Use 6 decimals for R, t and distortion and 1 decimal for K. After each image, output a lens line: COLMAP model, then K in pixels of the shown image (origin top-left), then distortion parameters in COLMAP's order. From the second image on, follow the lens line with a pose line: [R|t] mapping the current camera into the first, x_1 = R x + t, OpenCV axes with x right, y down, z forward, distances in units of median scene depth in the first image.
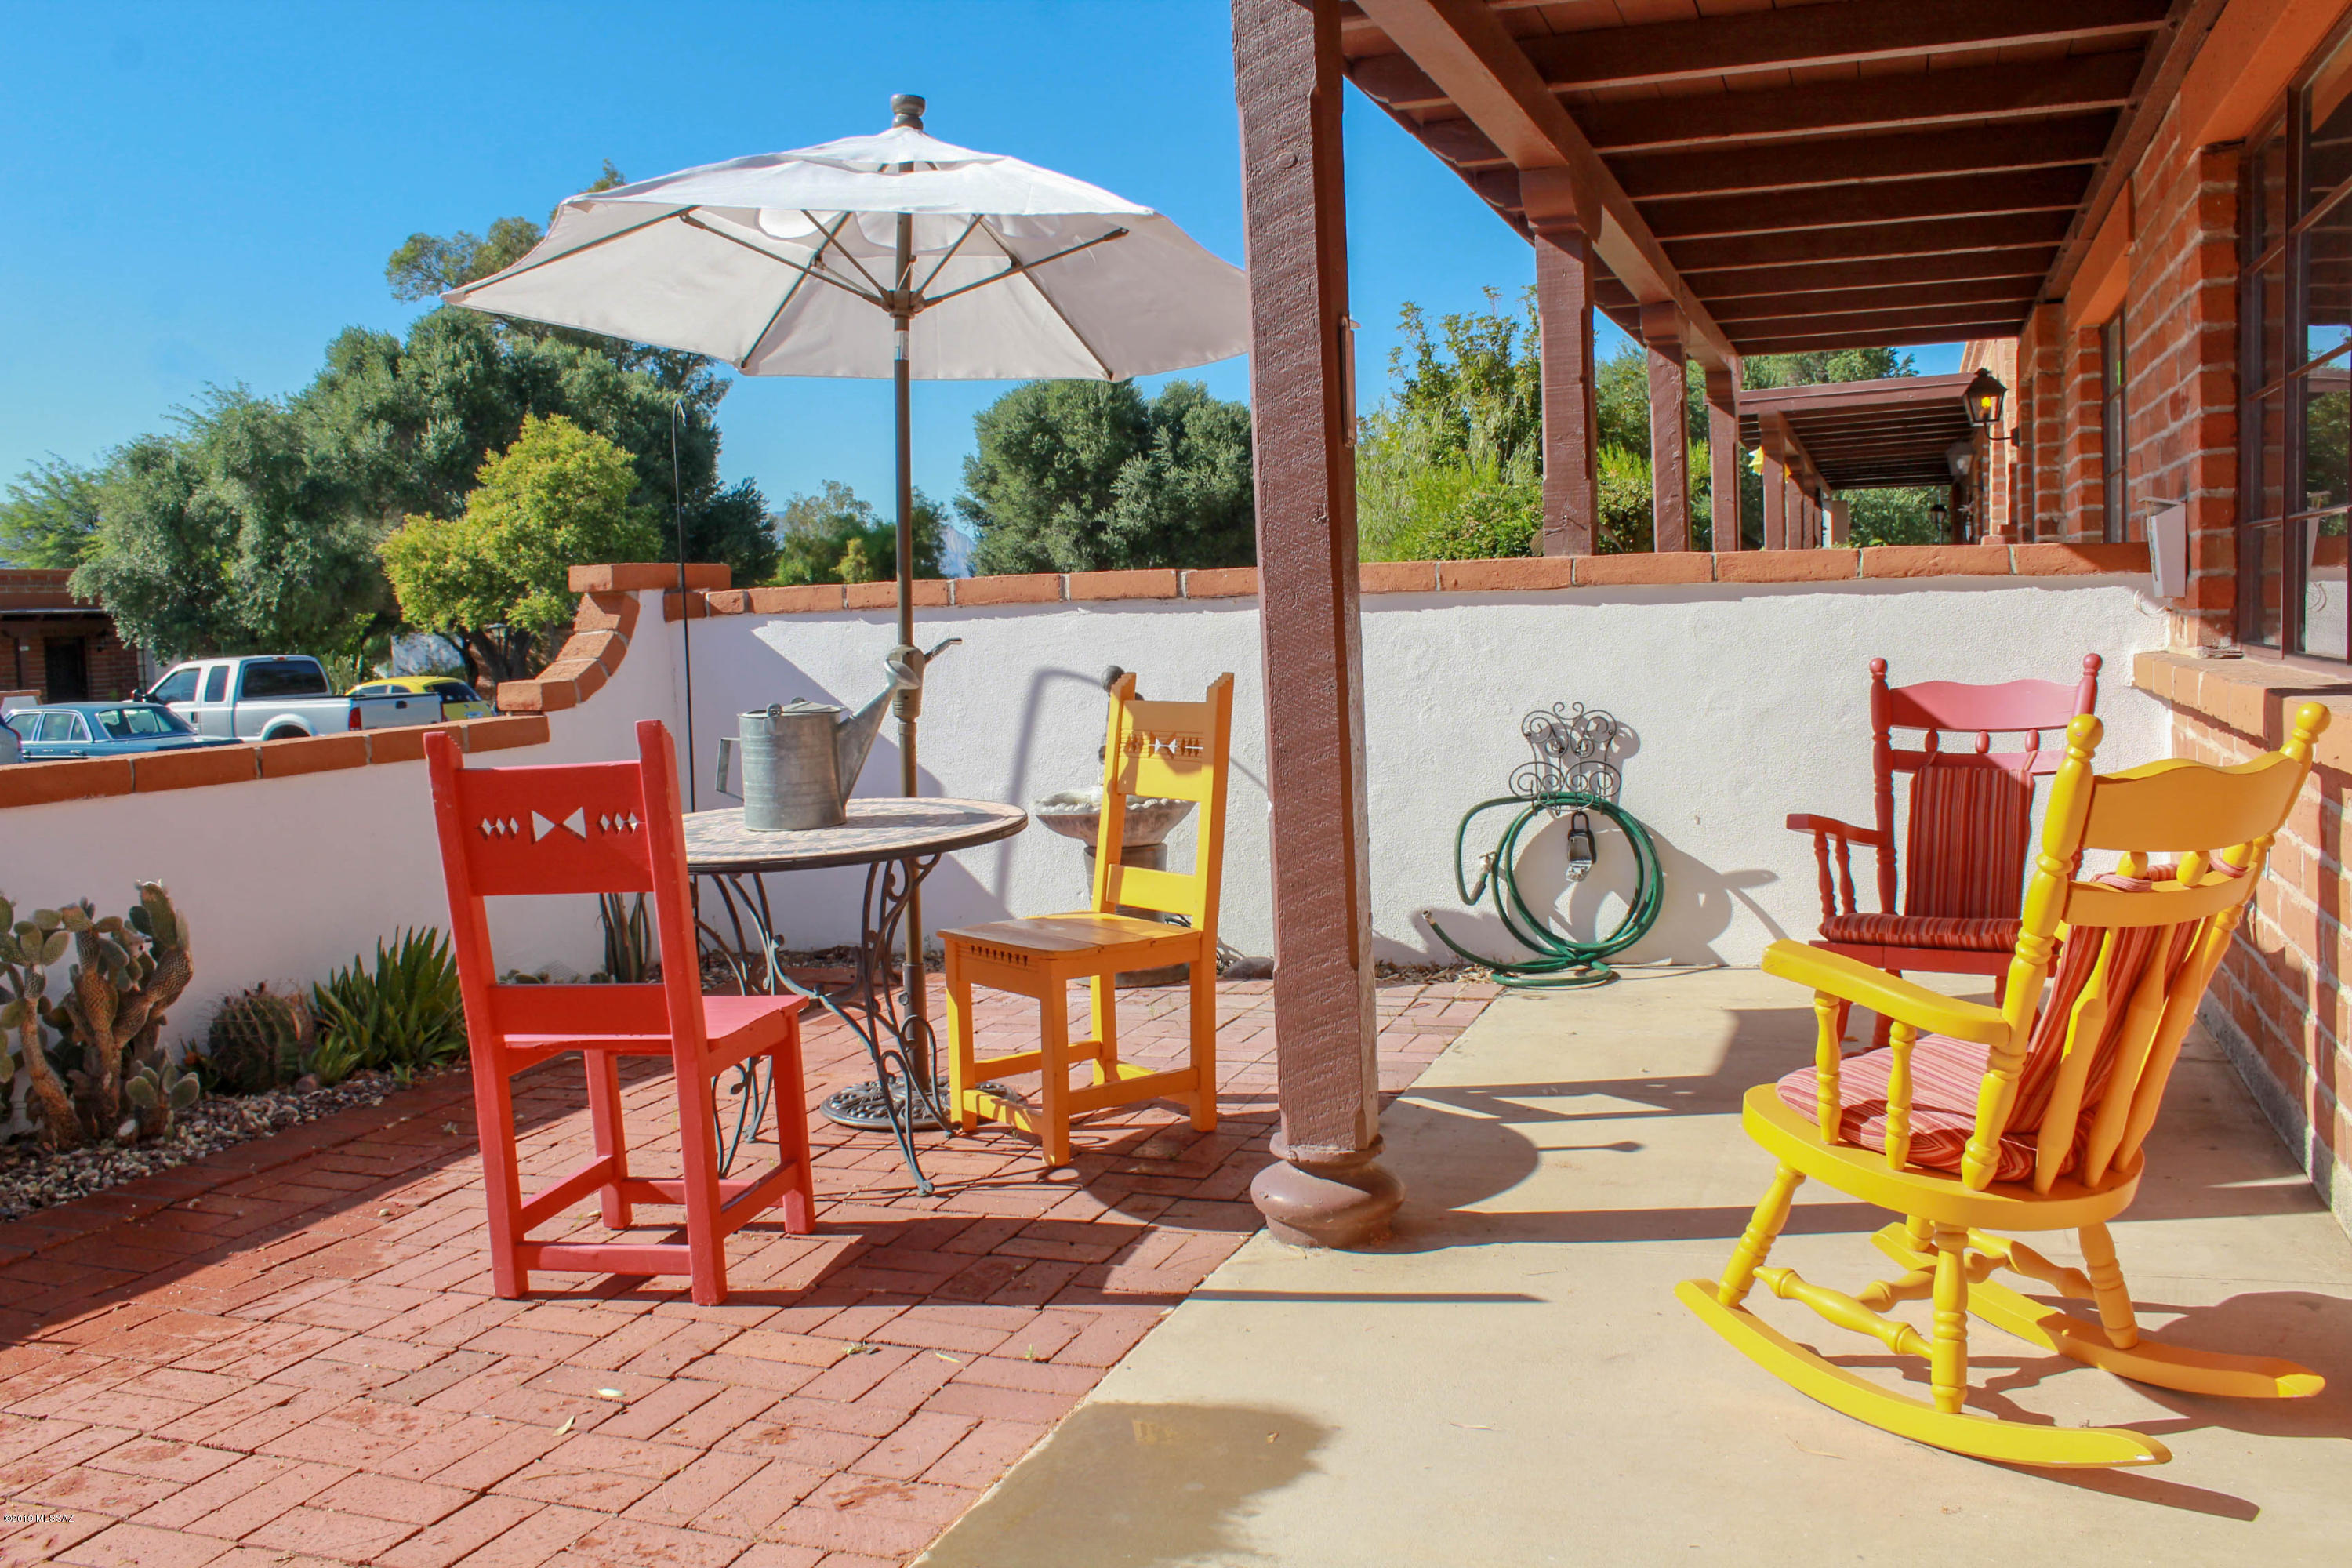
lens RADIAL K [[1969.7, 0, 1179.6], [0, 1969.7, 790.8], [0, 0, 1]] dist [-0.113875, 0.014367]
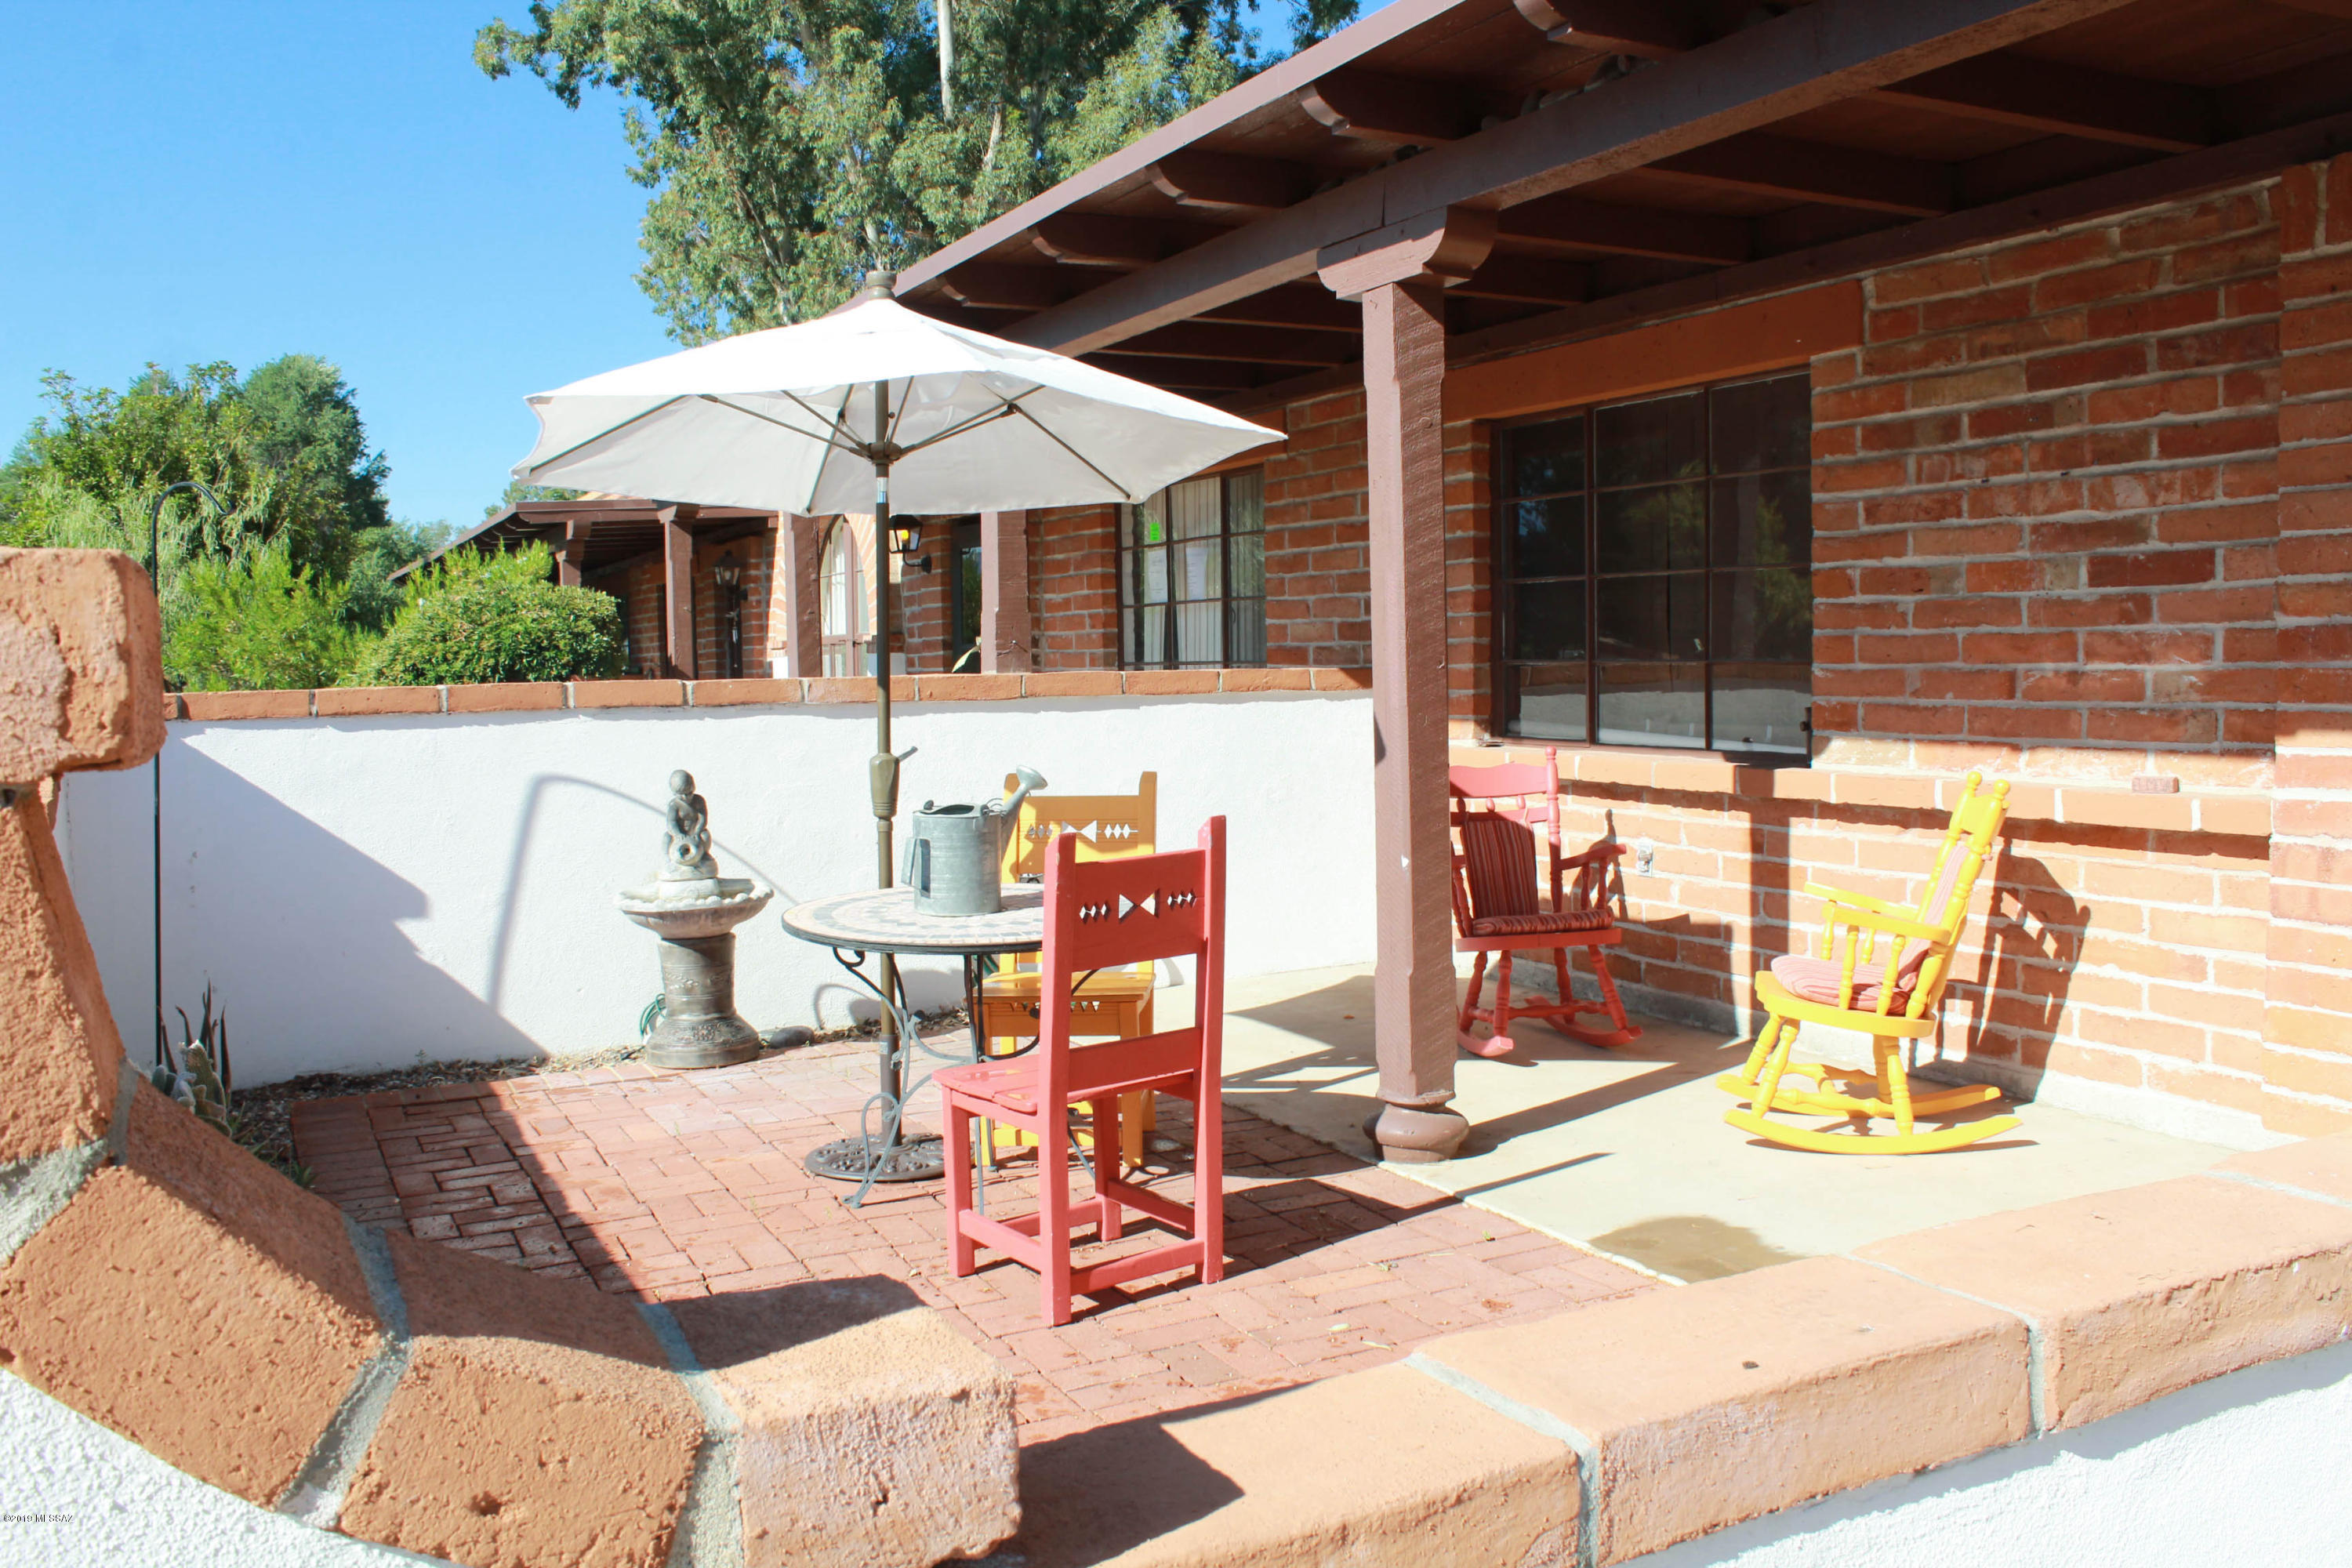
lens RADIAL K [[1969.7, 0, 1175.6], [0, 1969.7, 776.6], [0, 0, 1]] dist [-0.113875, 0.014367]
pose [[0.676346, -0.023799, 0.736199, -0.814095], [0.061934, 0.997776, -0.024644, -0.021144], [-0.733975, 0.062264, 0.676316, 0.099561]]
